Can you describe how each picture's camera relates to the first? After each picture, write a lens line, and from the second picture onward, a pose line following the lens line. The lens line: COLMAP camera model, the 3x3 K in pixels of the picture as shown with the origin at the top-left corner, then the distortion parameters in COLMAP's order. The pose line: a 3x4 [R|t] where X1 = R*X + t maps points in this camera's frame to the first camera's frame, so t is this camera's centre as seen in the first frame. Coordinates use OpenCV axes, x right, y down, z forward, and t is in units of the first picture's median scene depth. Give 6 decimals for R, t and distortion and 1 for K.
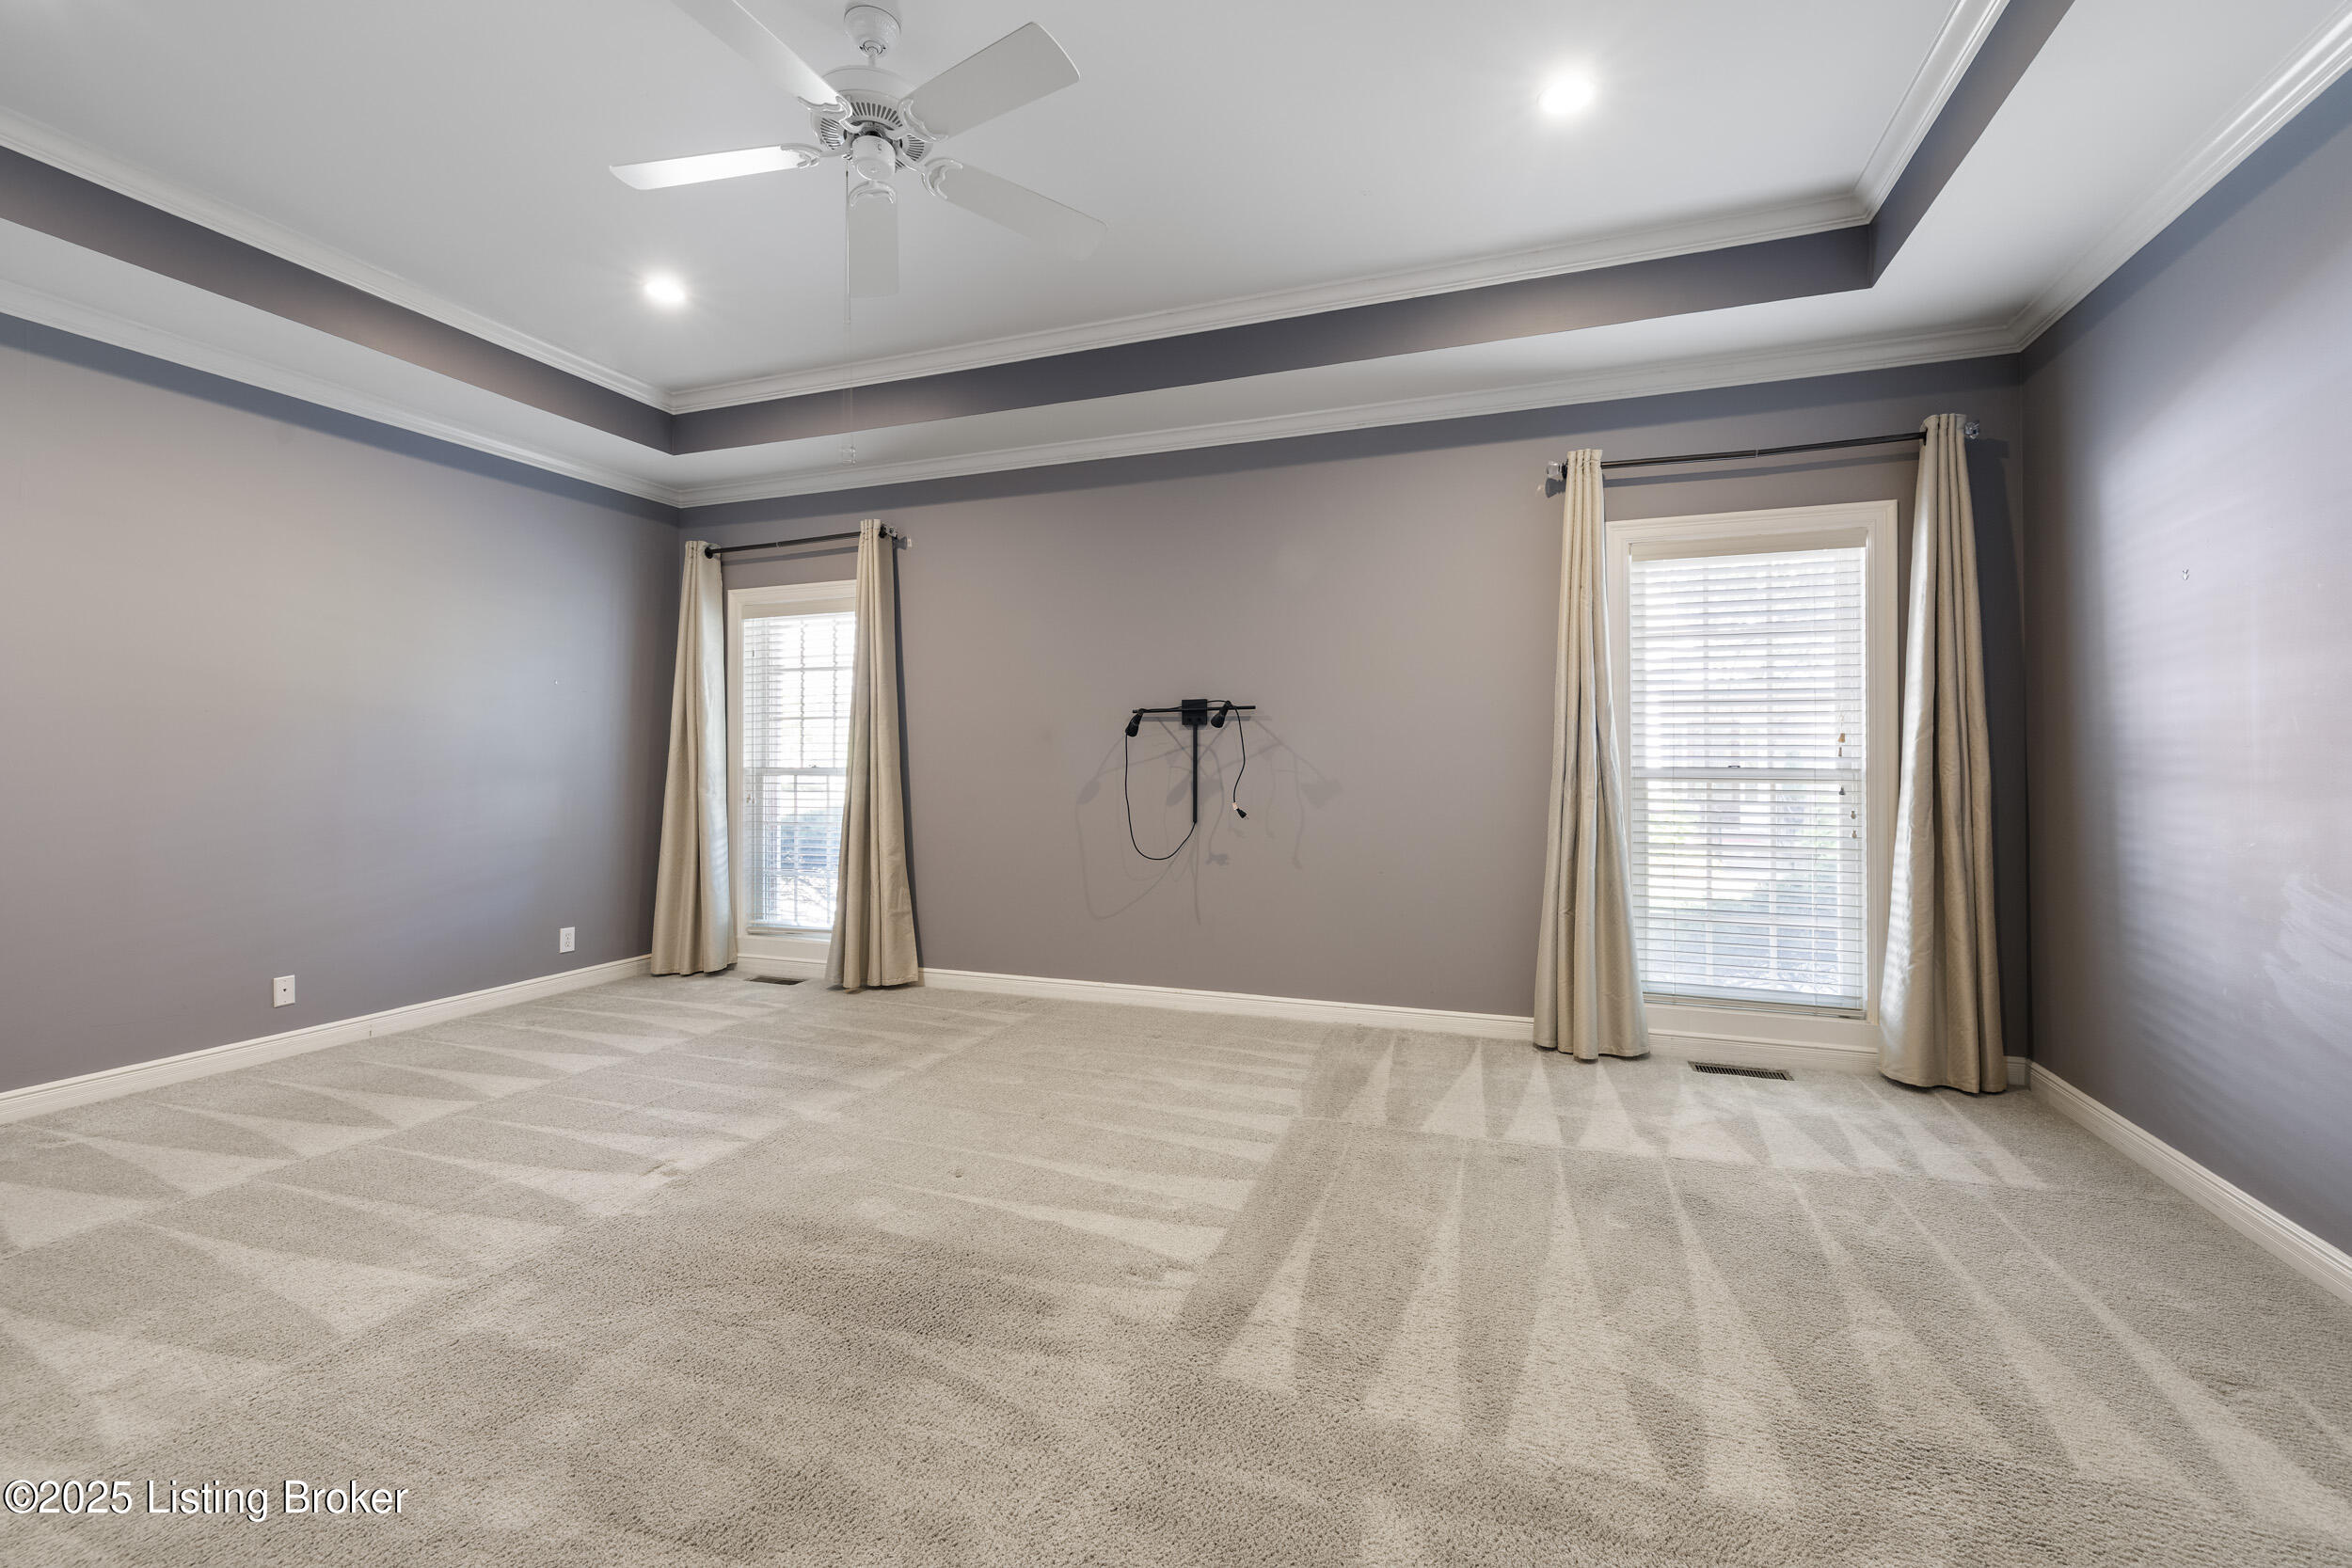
lens RADIAL K [[992.0, 0, 1176.8], [0, 992.0, 769.2], [0, 0, 1]] dist [-0.000788, -0.000545]
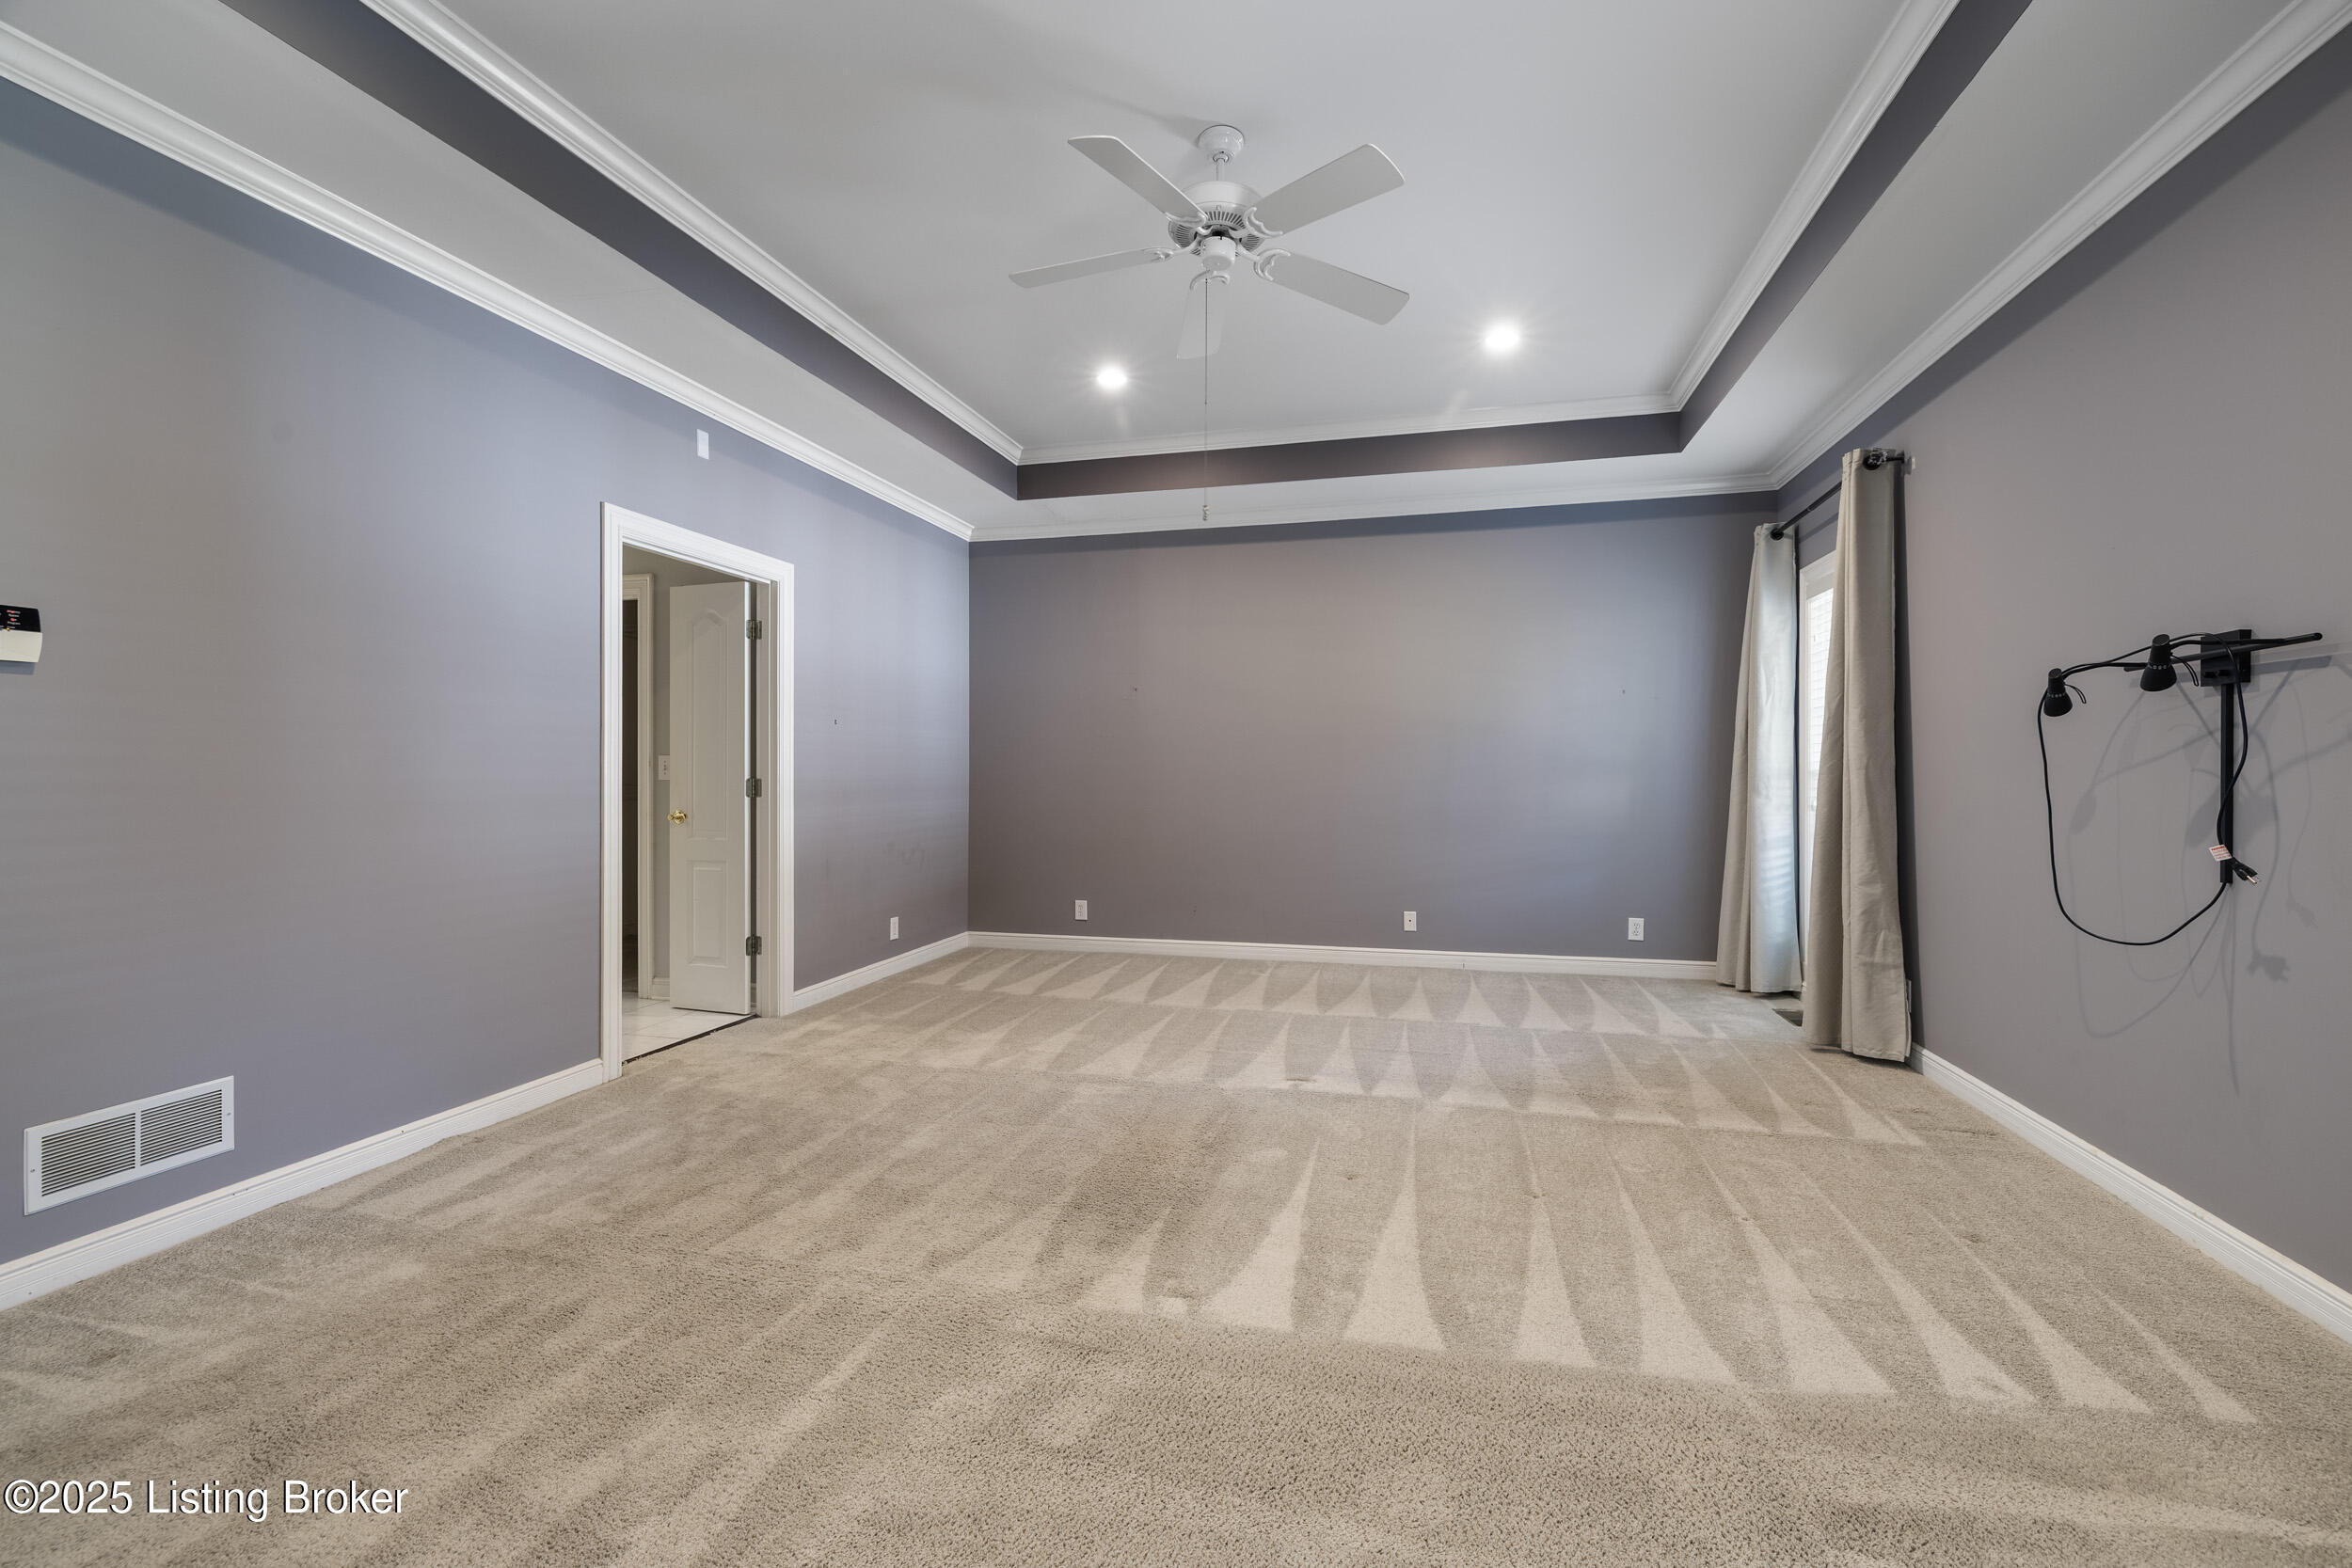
lens RADIAL K [[992.0, 0, 1176.8], [0, 992.0, 769.2], [0, 0, 1]] dist [-0.000788, -0.000545]
pose [[0.107566, 0.001288, -0.994197, 0.599567], [-0.004276, 0.999991, 0.000833, -0.001349], [0.994189, 0.004162, 0.107570, 0.570478]]
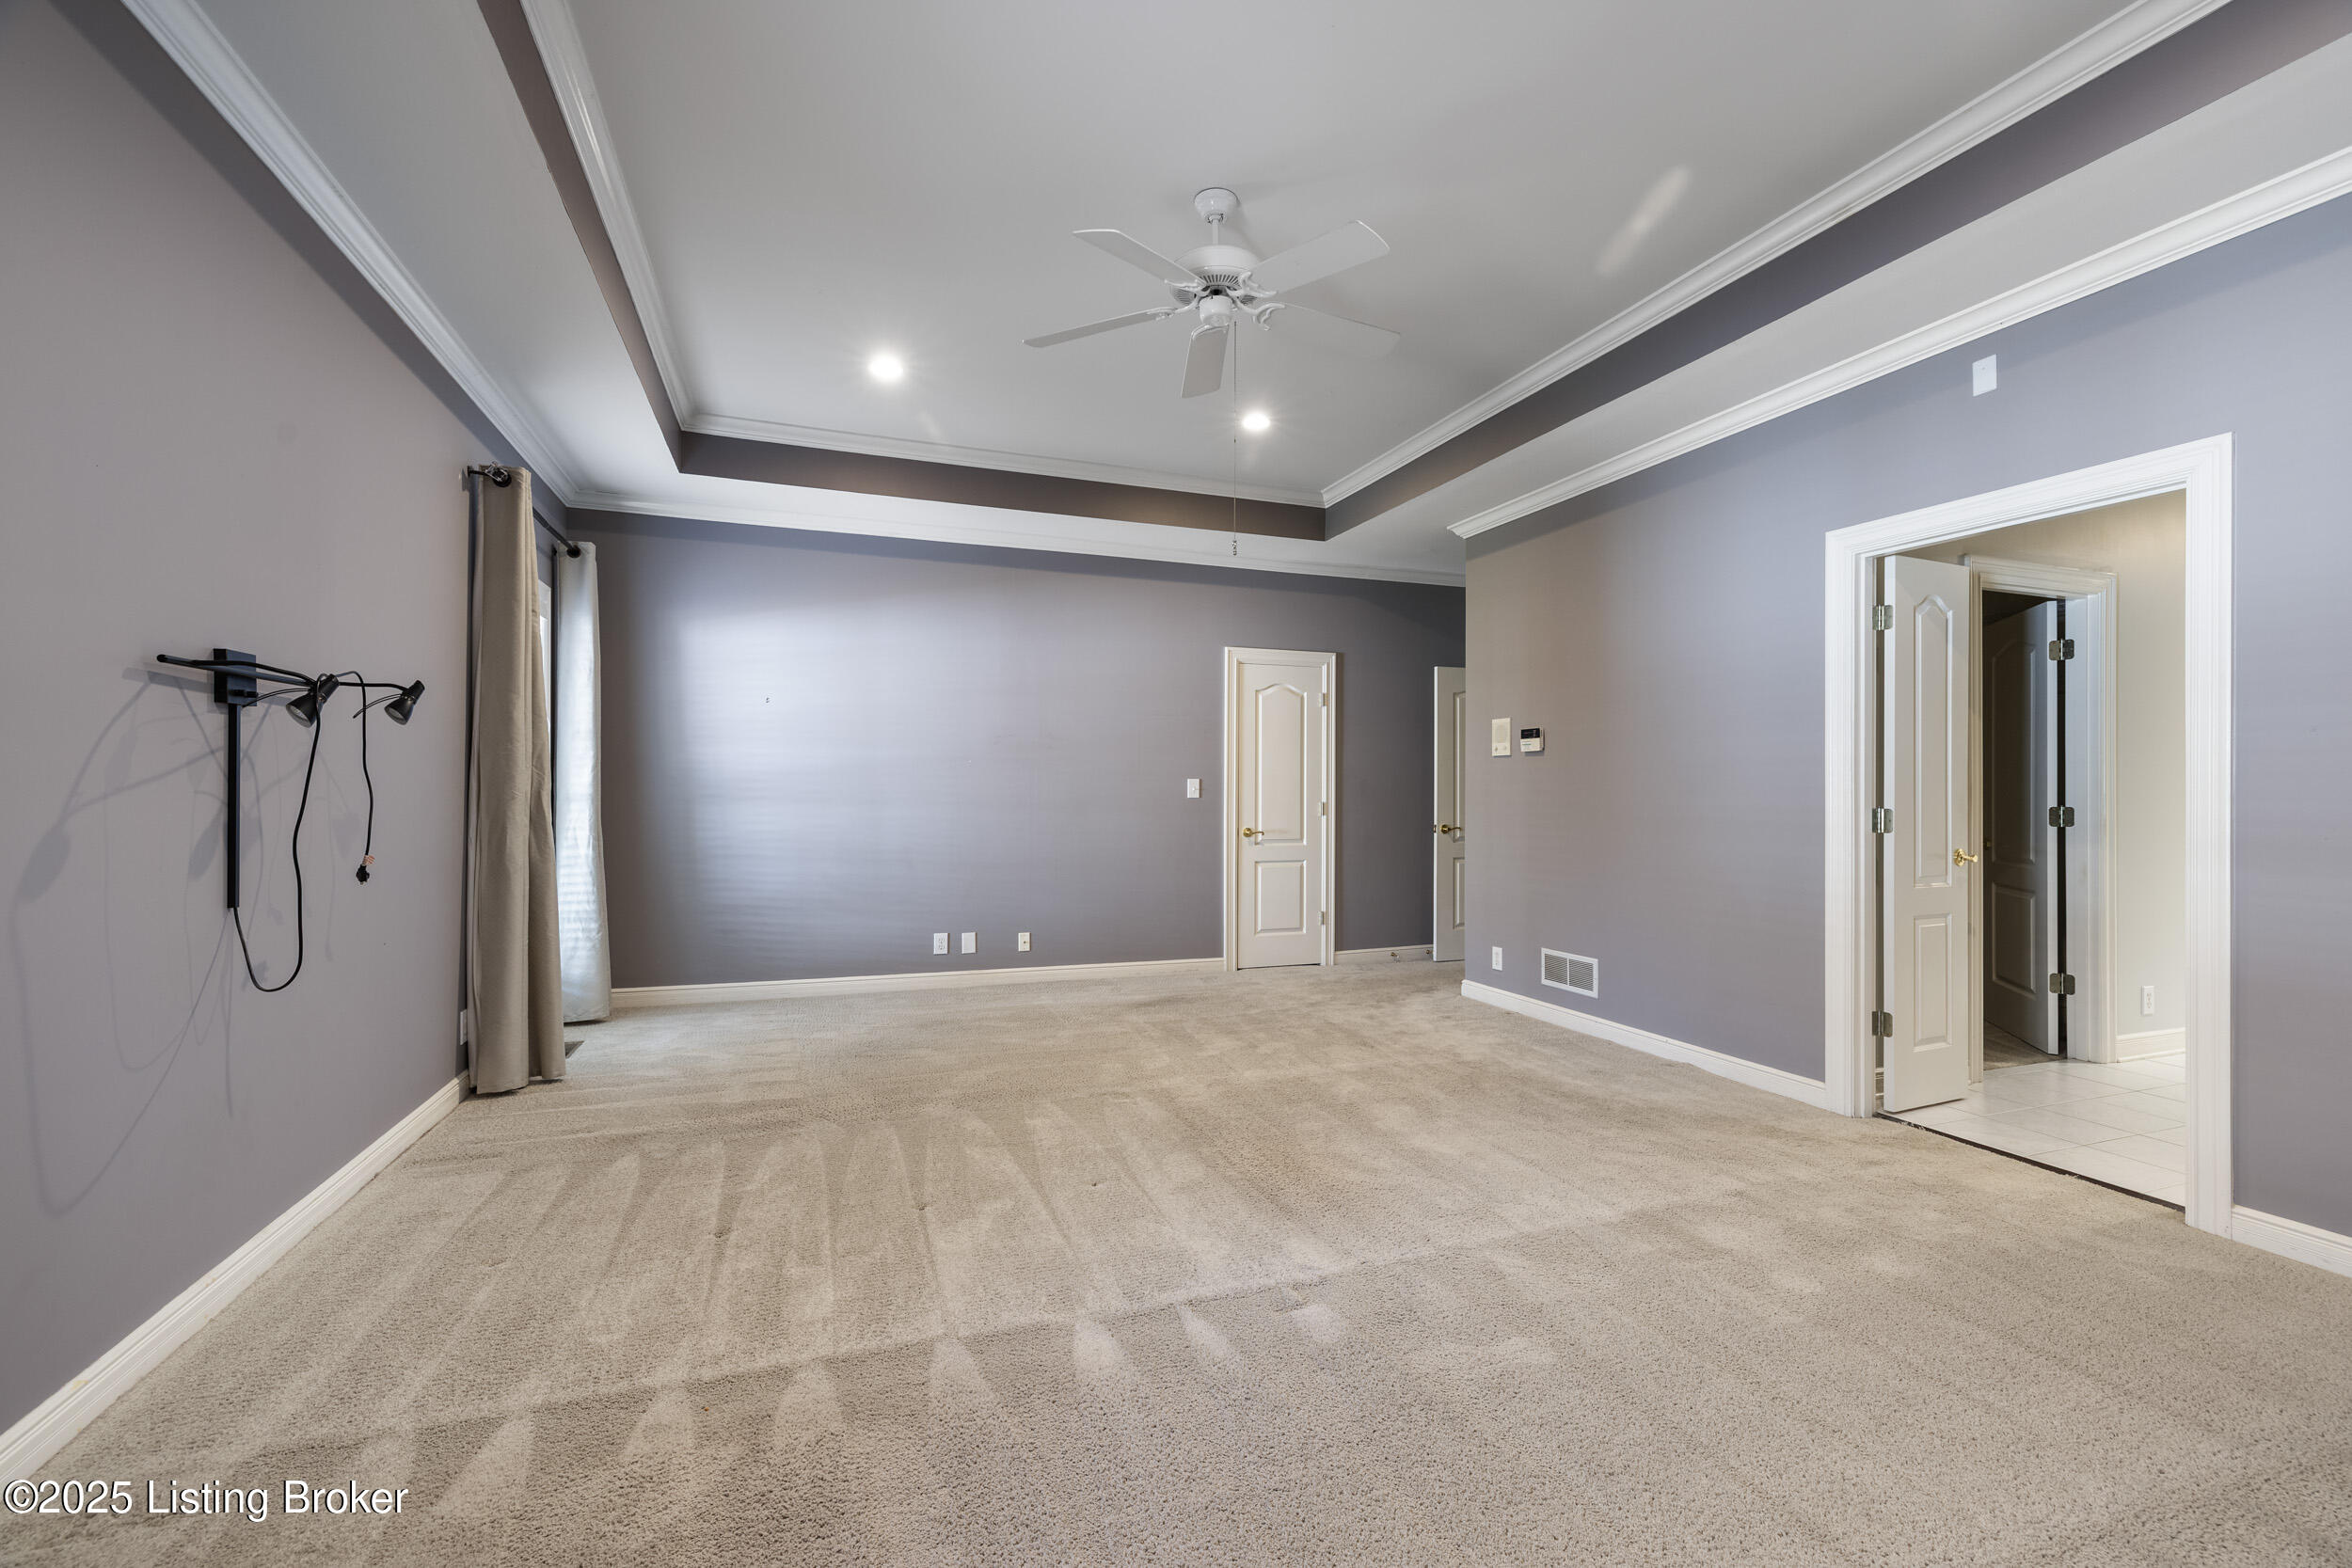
lens RADIAL K [[986.9, 0, 1185.8], [0, 986.9, 789.7], [0, 0, 1]] dist [0.000282, -0.000022]
pose [[-0.657270, -0.000476, 0.753655, -0.848764], [-0.001269, 0.999999, -0.000475, -0.005176], [-0.753654, -0.001269, -0.657270, 1.281854]]
